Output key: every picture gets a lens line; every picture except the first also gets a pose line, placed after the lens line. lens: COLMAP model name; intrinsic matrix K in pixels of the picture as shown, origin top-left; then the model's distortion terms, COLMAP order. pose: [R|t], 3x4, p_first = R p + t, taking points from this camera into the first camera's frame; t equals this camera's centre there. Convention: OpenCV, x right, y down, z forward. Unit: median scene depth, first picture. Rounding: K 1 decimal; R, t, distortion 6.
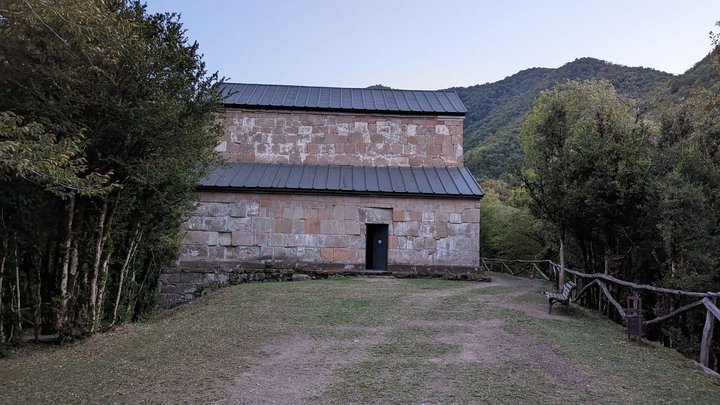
lens RADIAL K [[534.9, 0, 359.9], [0, 534.9, 202.8], [0, 0, 1]] dist [0.002959, 0.000063]
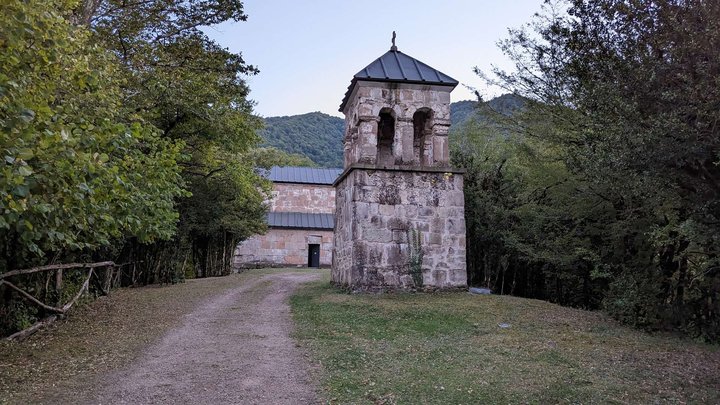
lens RADIAL K [[534.9, 0, 360.7], [0, 534.9, 202.7], [0, 0, 1]] dist [0.002959, 0.000063]
pose [[0.993175, 0.012578, 0.115951, -0.027196], [-0.007374, 0.998951, -0.045202, -0.024666], [-0.116398, 0.044038, 0.992226, -0.971275]]
